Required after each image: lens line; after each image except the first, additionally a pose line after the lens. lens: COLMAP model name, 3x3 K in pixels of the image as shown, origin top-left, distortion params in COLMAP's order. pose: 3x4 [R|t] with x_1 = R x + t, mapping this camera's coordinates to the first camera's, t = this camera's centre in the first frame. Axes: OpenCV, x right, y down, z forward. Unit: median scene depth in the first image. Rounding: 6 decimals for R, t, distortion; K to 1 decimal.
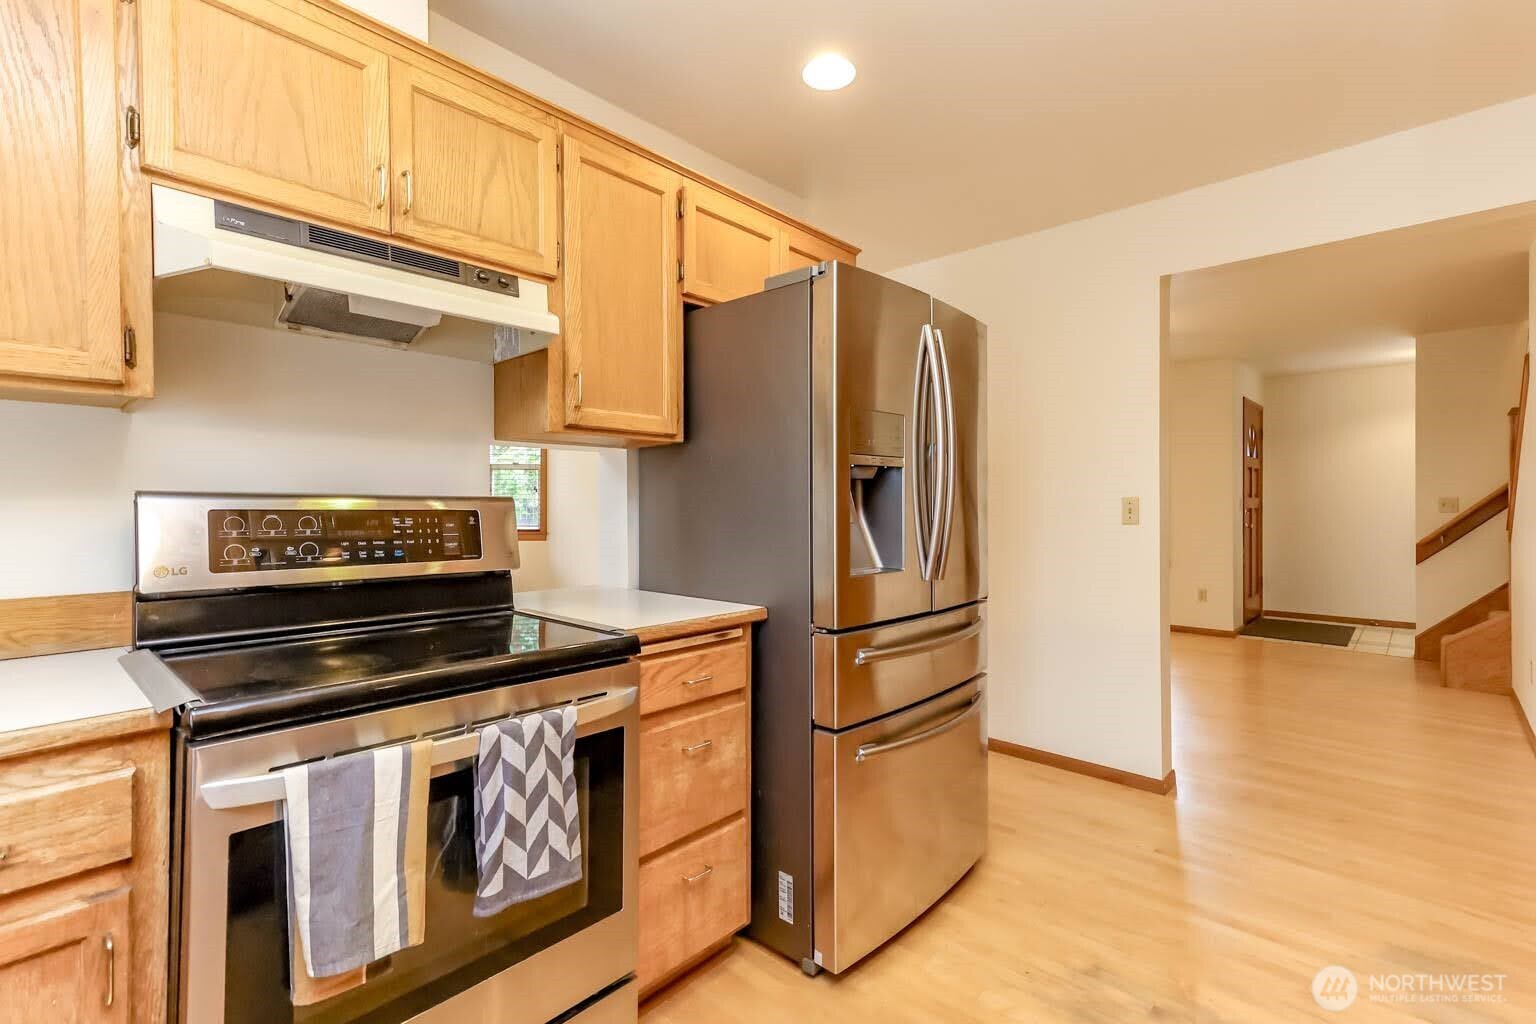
lens RADIAL K [[699.8, 0, 773.1], [0, 699.8, 513.4], [0, 0, 1]] dist [0.012450, 0.000747]
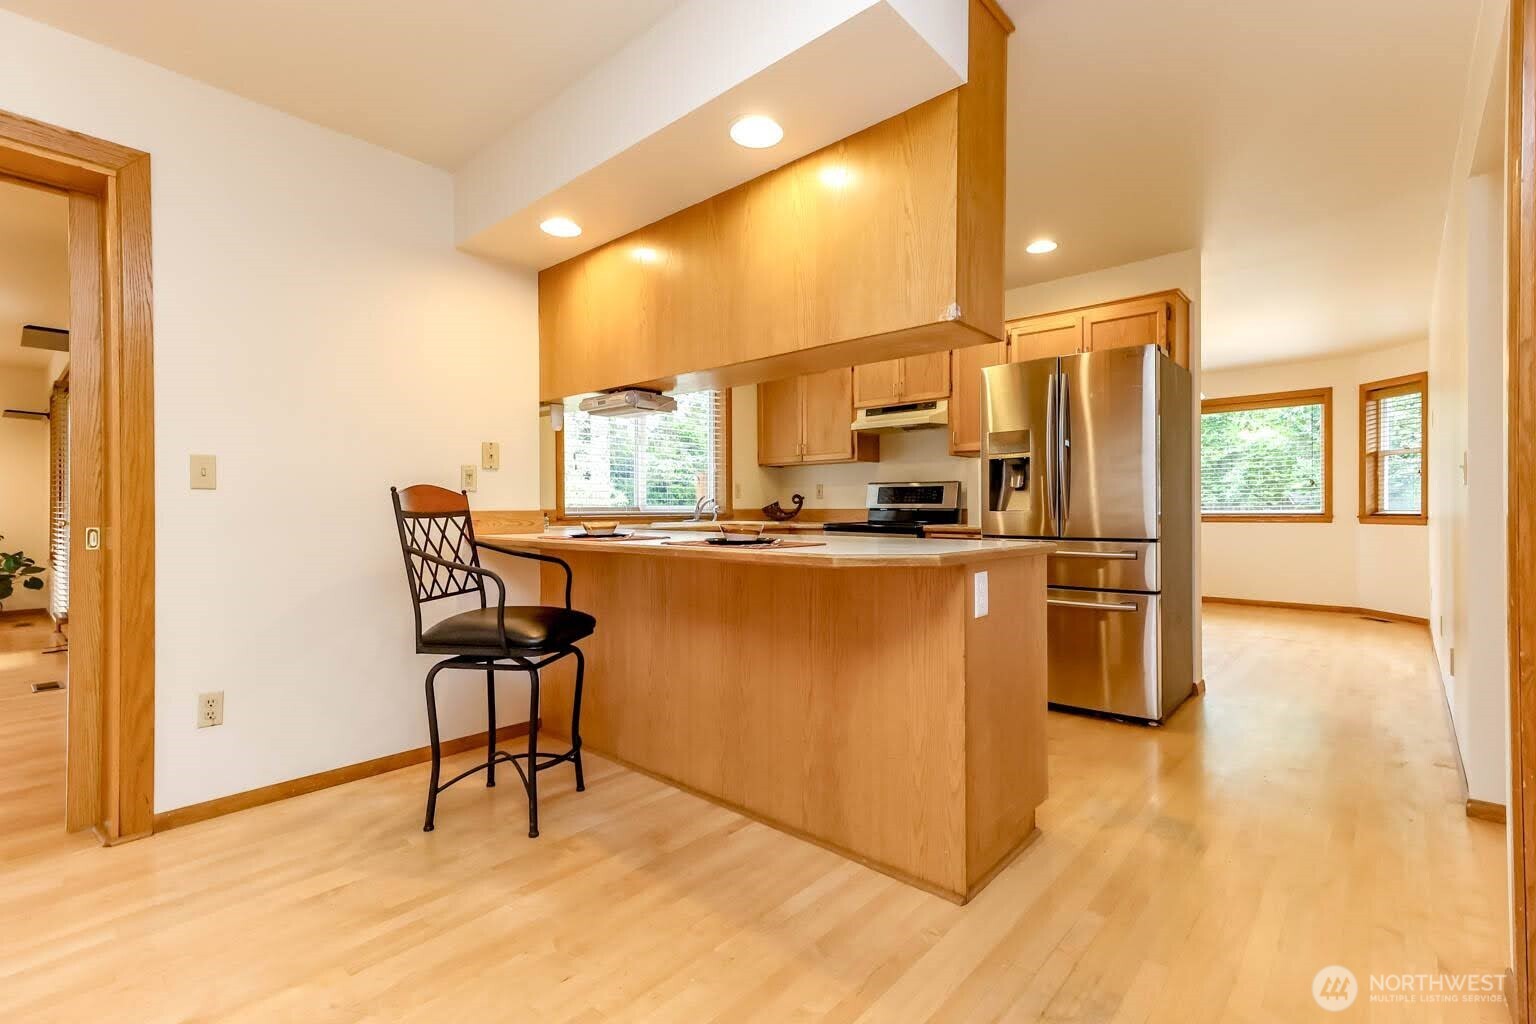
lens RADIAL K [[699.8, 0, 770.9], [0, 699.8, 511.4], [0, 0, 1]] dist [0.012450, 0.000747]
pose [[0.011216, -0.001825, -0.999935, 2.699865], [0.001731, 0.999997, -0.001805, 0.116908], [0.999936, -0.001710, 0.011219, 0.349292]]
